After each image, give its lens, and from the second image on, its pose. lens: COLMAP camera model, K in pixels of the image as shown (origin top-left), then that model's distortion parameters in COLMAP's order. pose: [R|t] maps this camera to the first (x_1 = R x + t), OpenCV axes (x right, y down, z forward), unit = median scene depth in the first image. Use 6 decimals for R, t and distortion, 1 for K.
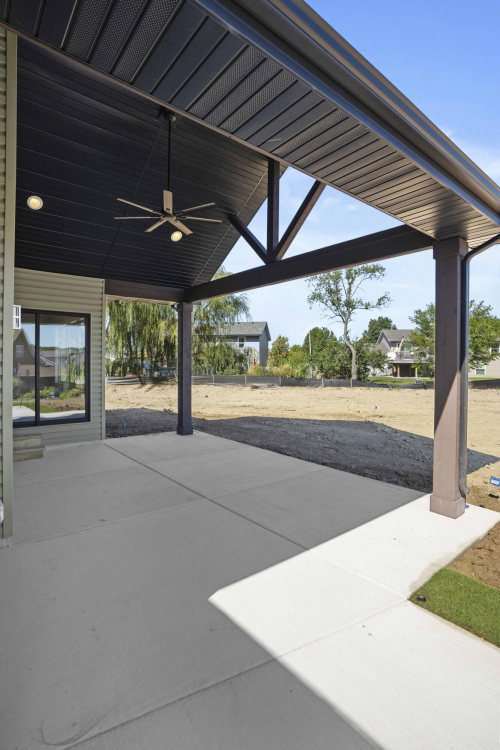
lens RADIAL K [[373.2, 0, 250.0], [0, 373.2, 375.0], [0, 0, 1]] dist [0.001281, 0.000279]
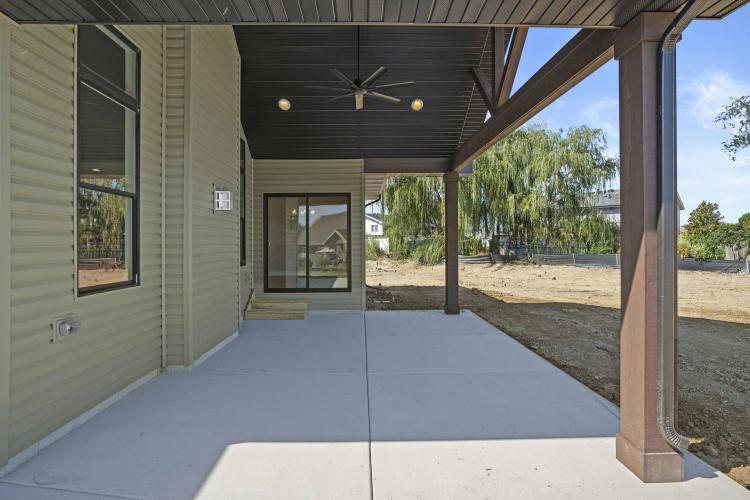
lens RADIAL K [[391.2, 0, 375.0], [0, 391.2, 250.0], [0, 0, 1]] dist [-0.005532, -0.000002]
pose [[0.803914, 0.000538, -0.594746, 0.248700], [-0.007412, 0.999931, -0.009114, 0.010081], [0.594700, 0.011735, 0.803862, 0.103295]]
